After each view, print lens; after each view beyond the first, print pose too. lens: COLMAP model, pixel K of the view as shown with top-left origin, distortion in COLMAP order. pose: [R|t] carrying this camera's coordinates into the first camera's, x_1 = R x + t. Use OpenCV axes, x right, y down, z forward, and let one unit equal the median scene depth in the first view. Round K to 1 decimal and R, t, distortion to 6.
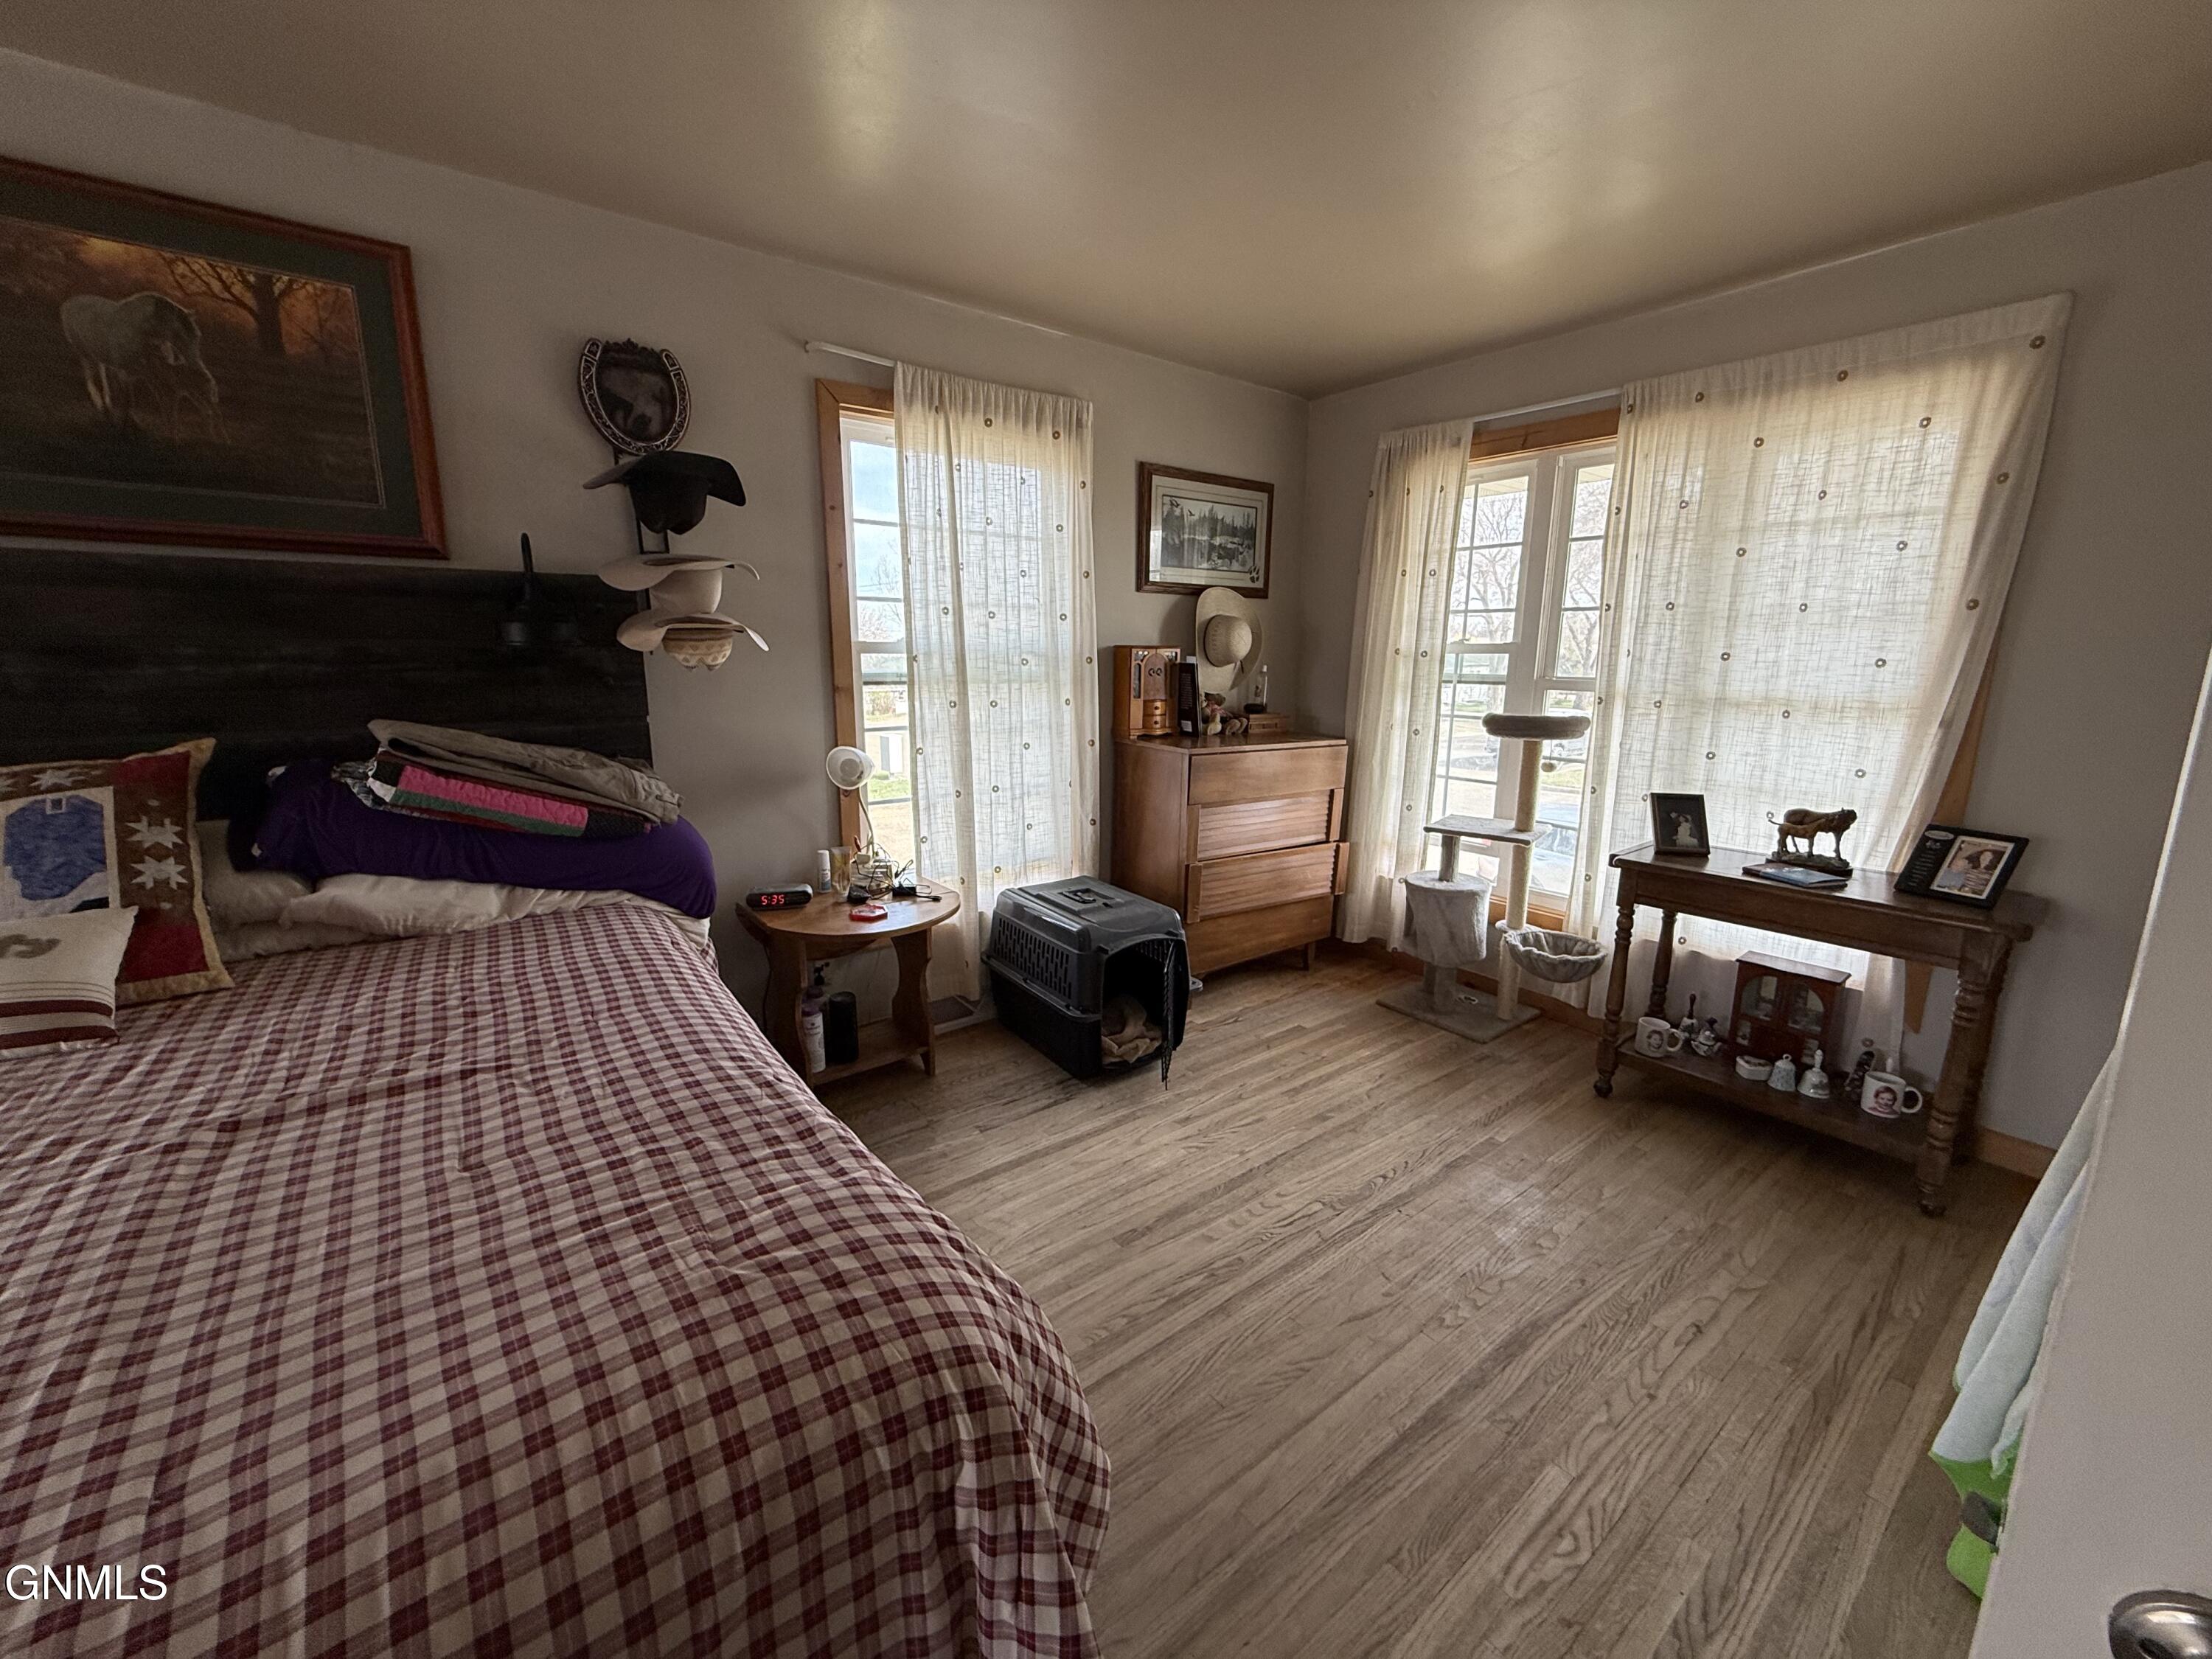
lens RADIAL K [[891.9, 0, 1101.8], [0, 891.9, 836.1], [0, 0, 1]] dist [-0.000496, 0.000091]
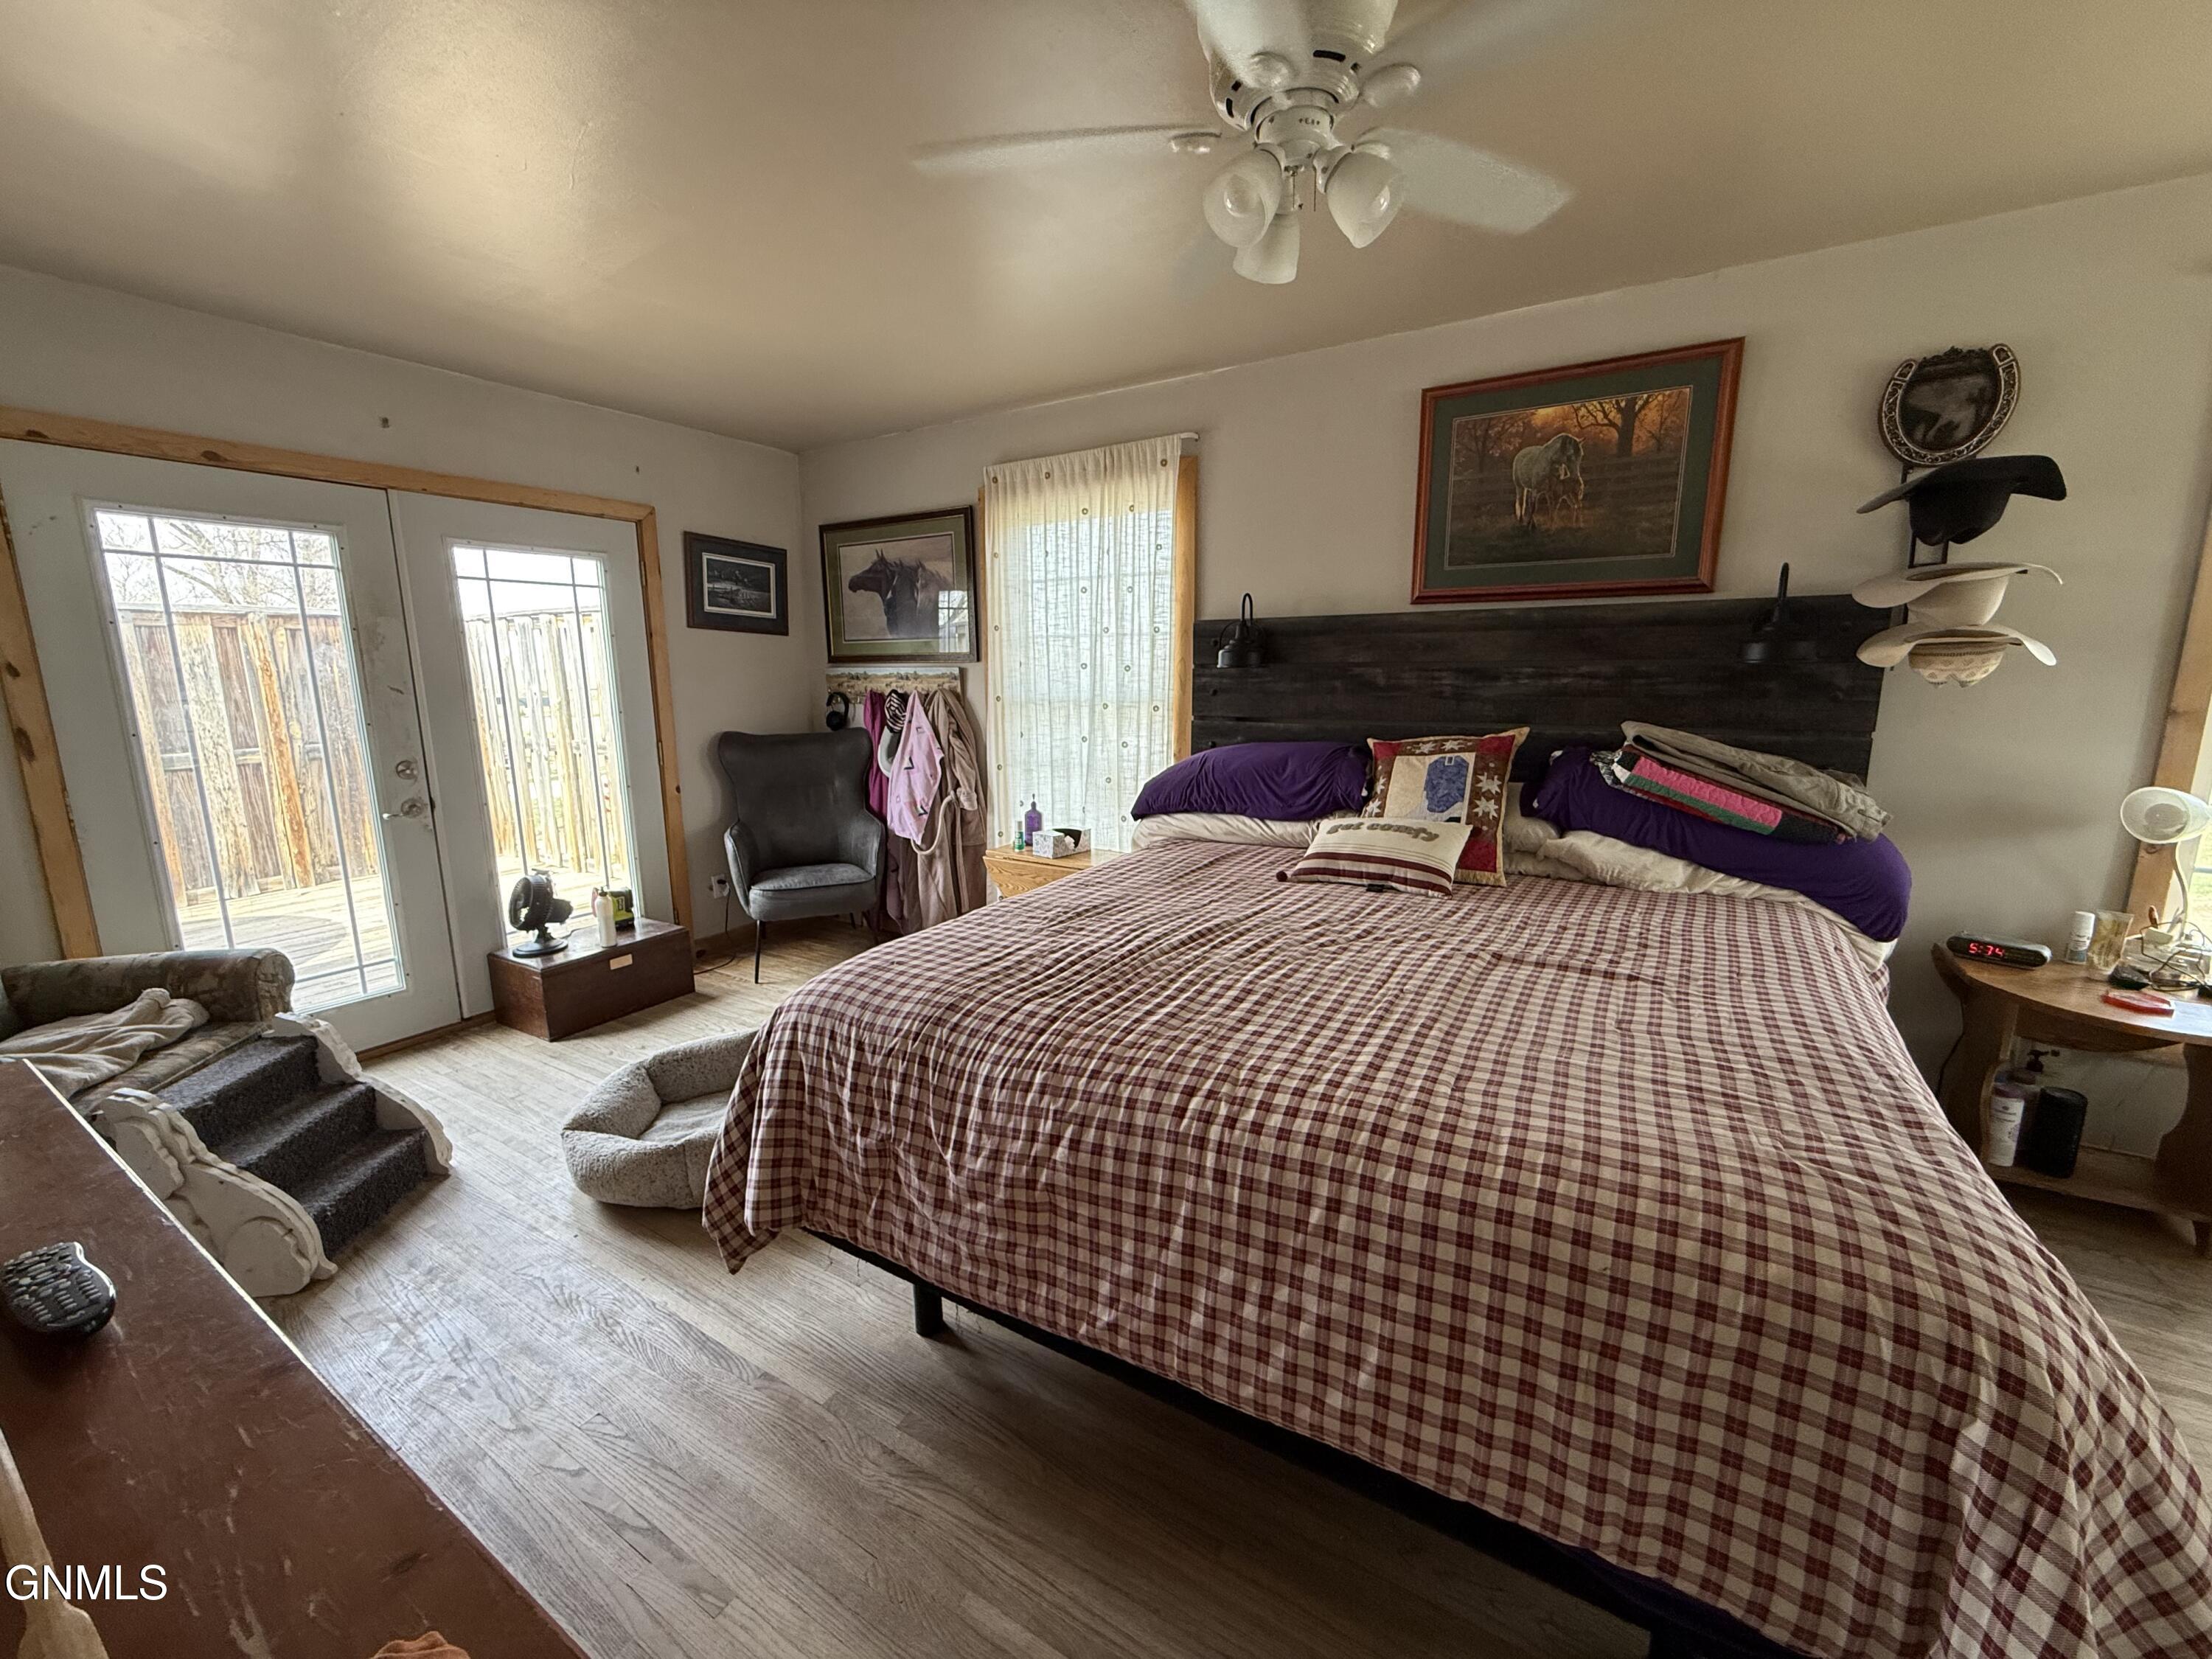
lens RADIAL K [[891.9, 0, 1106.1], [0, 891.9, 831.1], [0, 0, 1]] dist [-0.000496, 0.000091]
pose [[0.365193, 0.159653, -0.917140, 0.148405], [-0.180116, 0.978686, 0.098648, 0.040529], [0.913341, 0.129166, 0.386165, -0.206762]]
